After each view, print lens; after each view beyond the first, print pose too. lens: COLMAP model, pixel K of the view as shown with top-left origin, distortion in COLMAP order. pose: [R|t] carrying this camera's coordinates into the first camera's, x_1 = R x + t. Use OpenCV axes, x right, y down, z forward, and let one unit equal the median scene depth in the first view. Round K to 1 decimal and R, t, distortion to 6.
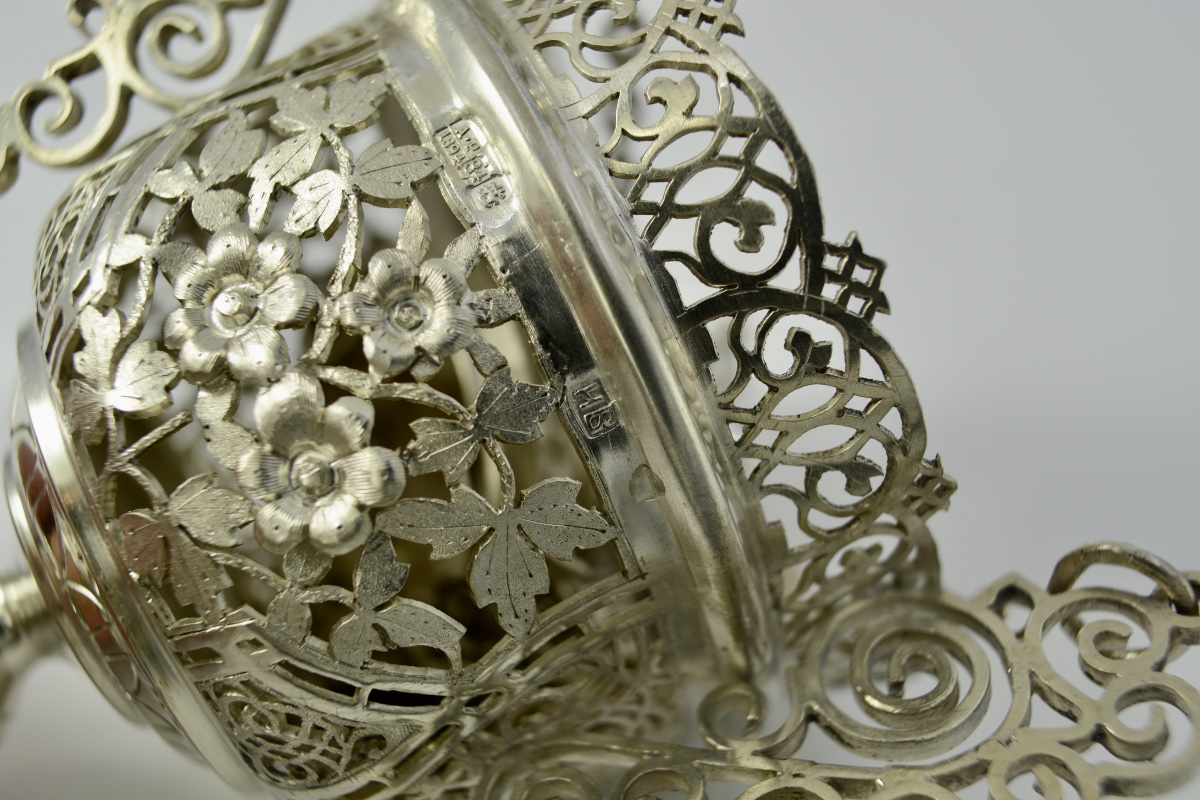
lens RADIAL K [[1495.9, 0, 600.0], [0, 1495.9, 400.0], [0, 0, 1]] dist [-0.025092, -0.012139]
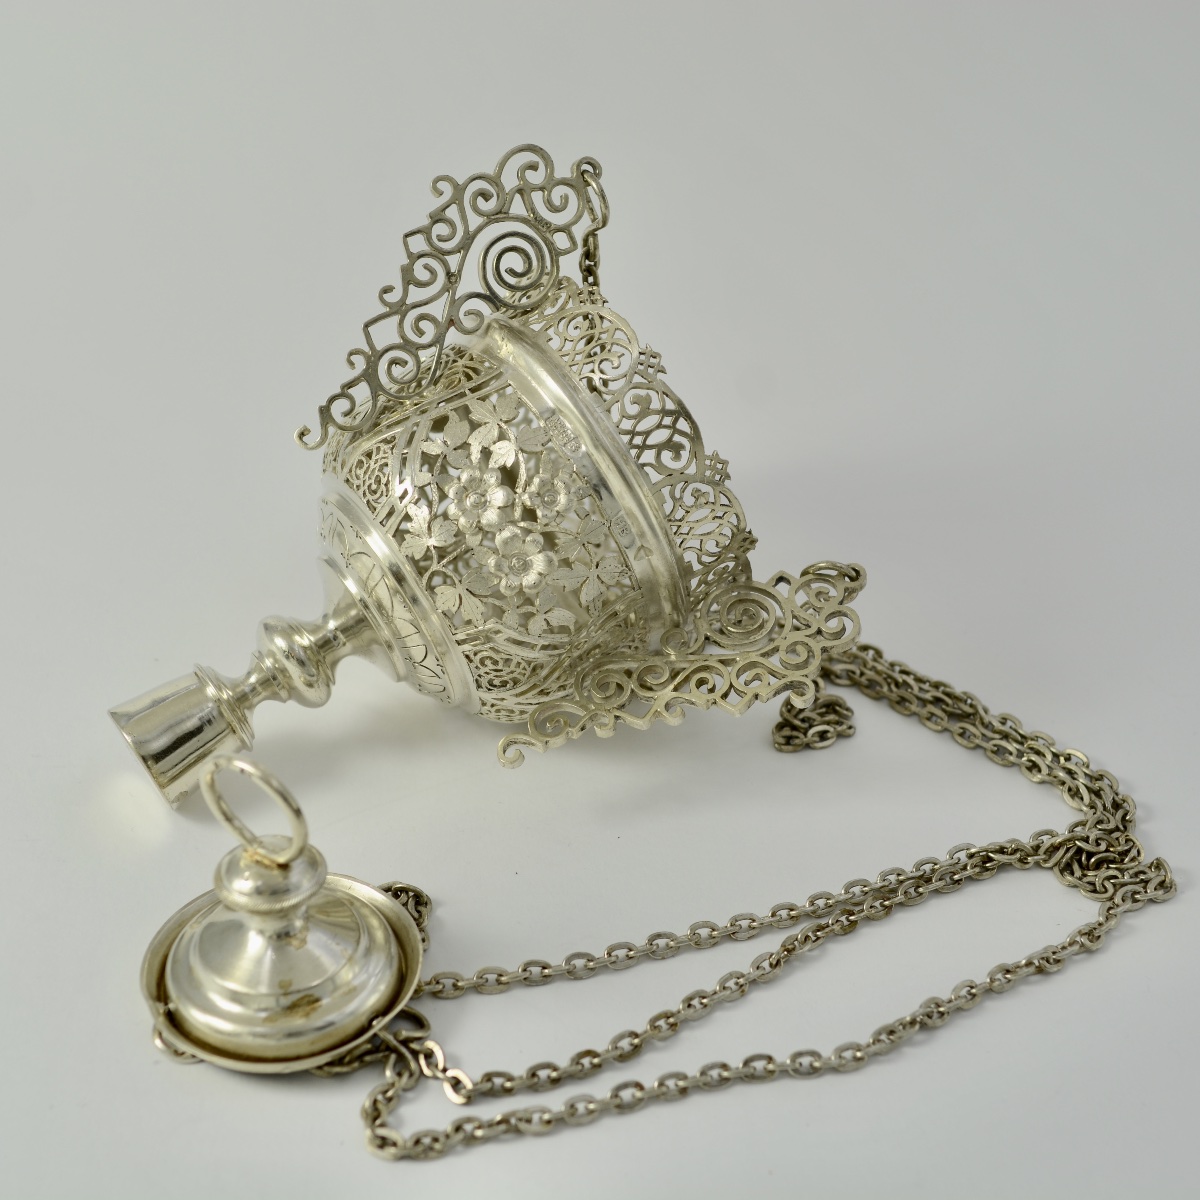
lens RADIAL K [[1721.3, 0, 600.0], [0, 1721.3, 600.0], [0, 0, 1]] dist [0.003491, 0.009838]
pose [[0.979338, -0.105810, 0.172340, -0.553026], [0.080635, 0.985837, 0.147049, -0.302675], [-0.185459, -0.130114, 0.974000, -1.854750]]
